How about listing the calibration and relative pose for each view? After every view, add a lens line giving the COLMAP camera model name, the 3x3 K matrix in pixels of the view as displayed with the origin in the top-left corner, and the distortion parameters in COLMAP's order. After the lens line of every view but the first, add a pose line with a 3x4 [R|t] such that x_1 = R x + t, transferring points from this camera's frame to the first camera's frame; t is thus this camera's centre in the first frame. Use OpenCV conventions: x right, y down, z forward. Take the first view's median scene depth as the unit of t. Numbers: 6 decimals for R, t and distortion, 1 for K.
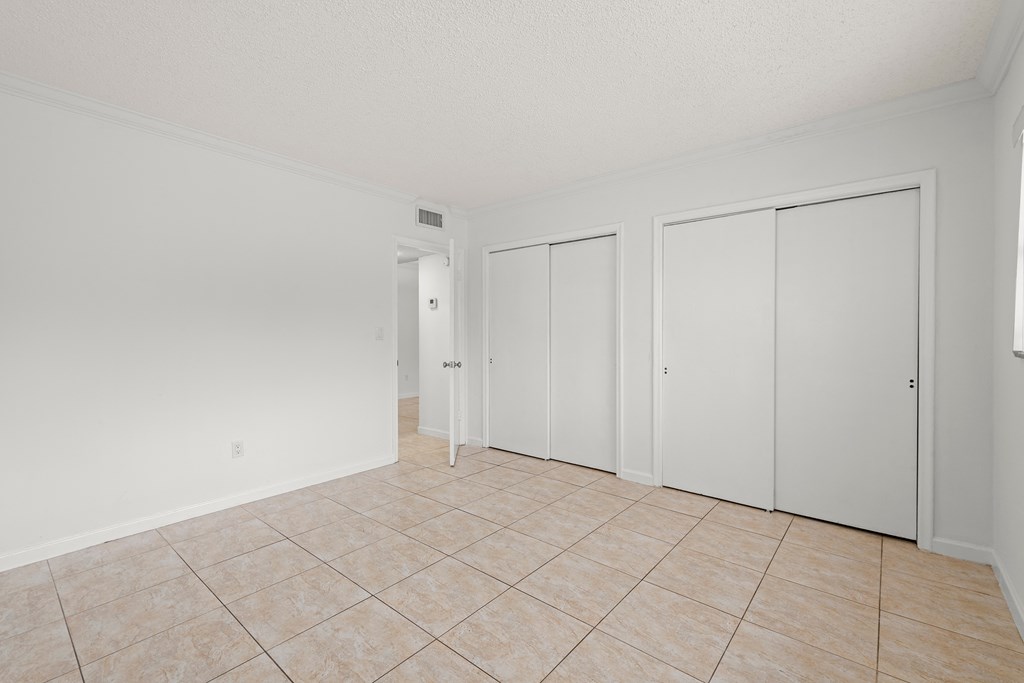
lens RADIAL K [[395.9, 0, 561.2], [0, 395.9, 339.4], [0, 0, 1]] dist [-0.001708, -0.000570]
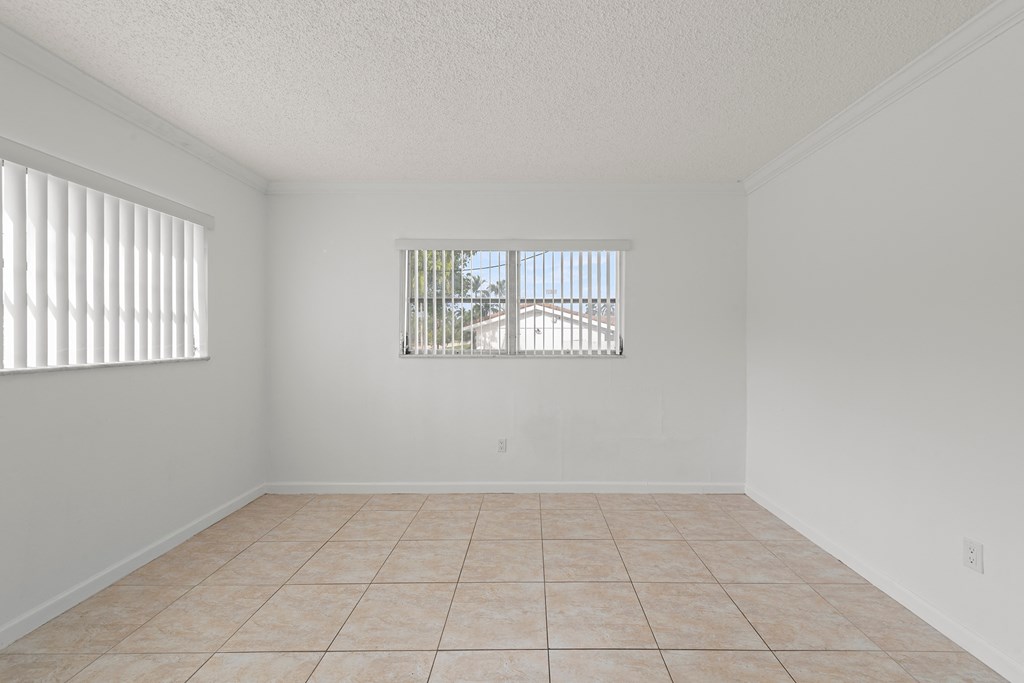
lens RADIAL K [[443.7, 0, 528.4], [0, 443.7, 332.2], [0, 0, 1]] dist [0.009579, -0.000987]
pose [[-0.823536, -0.006213, -0.567230, 0.129361], [-0.013090, 0.999882, 0.008052, -0.058776], [0.567113, 0.014056, -0.823520, 1.846544]]
